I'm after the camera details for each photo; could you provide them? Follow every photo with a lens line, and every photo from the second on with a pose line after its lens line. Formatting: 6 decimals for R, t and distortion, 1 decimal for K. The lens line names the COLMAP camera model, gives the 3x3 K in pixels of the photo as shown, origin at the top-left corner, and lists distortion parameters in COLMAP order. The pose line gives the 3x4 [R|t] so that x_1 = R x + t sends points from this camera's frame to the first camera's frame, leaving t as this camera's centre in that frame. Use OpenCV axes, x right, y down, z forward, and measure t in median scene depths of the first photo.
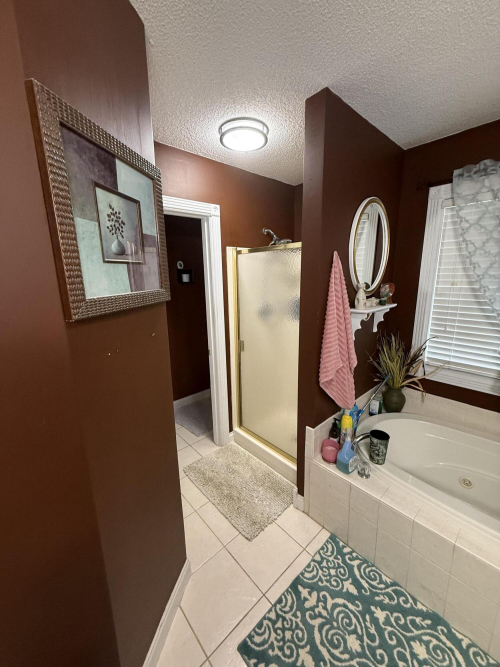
lens RADIAL K [[264.5, 0, 250.1], [0, 264.5, 332.7], [0, 0, 1]] dist [-0.001838, 0.000338]
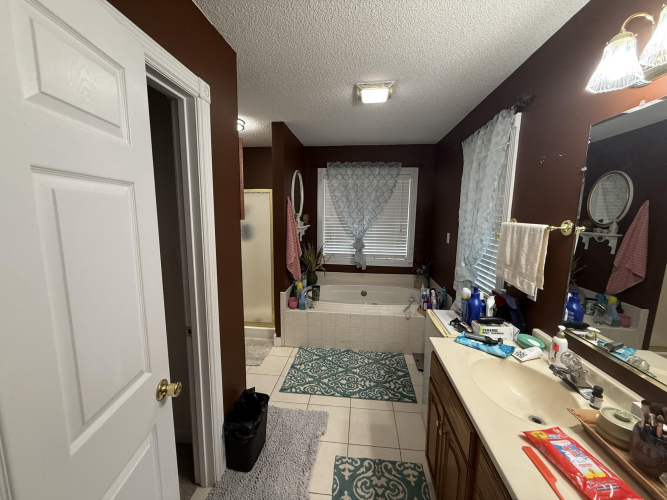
lens RADIAL K [[264.5, 0, 331.8], [0, 264.5, 249.4], [0, 0, 1]] dist [-0.001838, 0.000338]
pose [[0.748369, -0.062937, 0.660290, -0.654440], [0.113921, 0.992891, -0.034478, 0.163683], [-0.653426, 0.101023, 0.750219, -0.561387]]
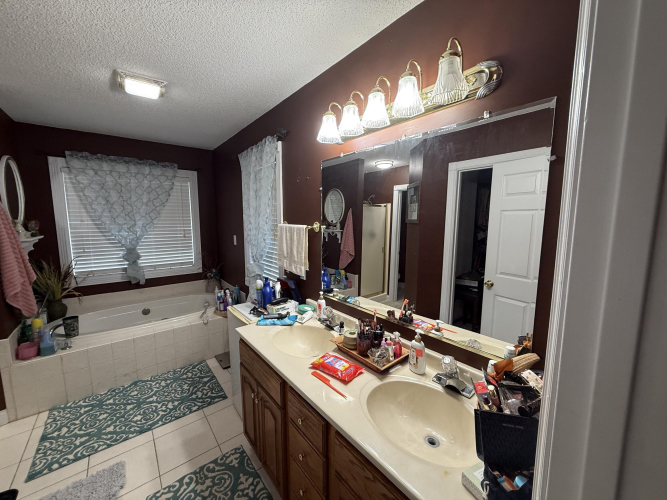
lens RADIAL K [[264.5, 0, 331.9], [0, 264.5, 248.9], [0, 0, 1]] dist [-0.001838, 0.000338]
pose [[0.053687, -0.097584, 0.993778, -0.777854], [0.207995, 0.974477, 0.084452, 0.163156], [-0.976655, 0.202167, 0.072613, -0.566936]]
